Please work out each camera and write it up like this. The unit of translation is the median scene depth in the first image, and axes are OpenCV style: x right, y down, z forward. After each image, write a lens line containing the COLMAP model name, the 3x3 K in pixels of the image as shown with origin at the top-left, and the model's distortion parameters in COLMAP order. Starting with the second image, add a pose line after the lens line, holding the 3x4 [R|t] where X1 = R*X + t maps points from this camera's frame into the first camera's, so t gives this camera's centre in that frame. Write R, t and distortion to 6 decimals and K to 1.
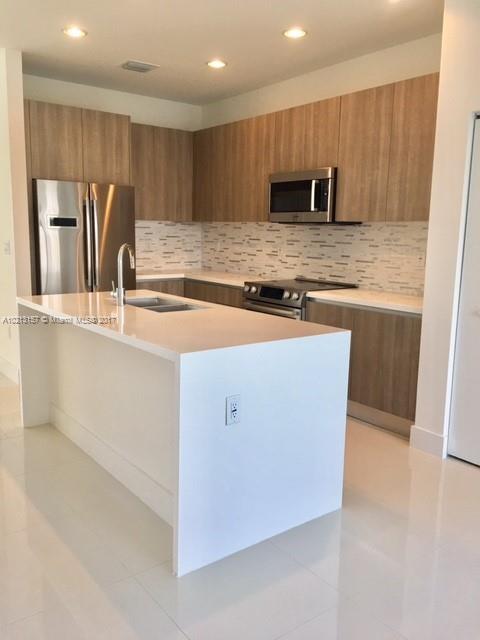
lens RADIAL K [[546.8, 0, 244.9], [0, 546.8, 322.1], [0, 0, 1]] dist [0.048859, -0.015308]
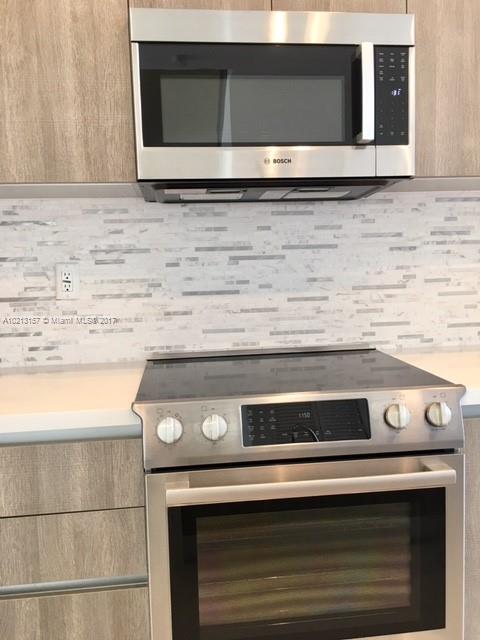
lens RADIAL K [[546.8, 0, 239.7], [0, 546.8, 317.9], [0, 0, 1]] dist [0.048859, -0.015308]
pose [[0.499752, -0.108731, 0.859317, -0.185921], [0.183952, 0.982782, 0.017372, -0.107006], [-0.846410, 0.149392, 0.511148, 0.825231]]
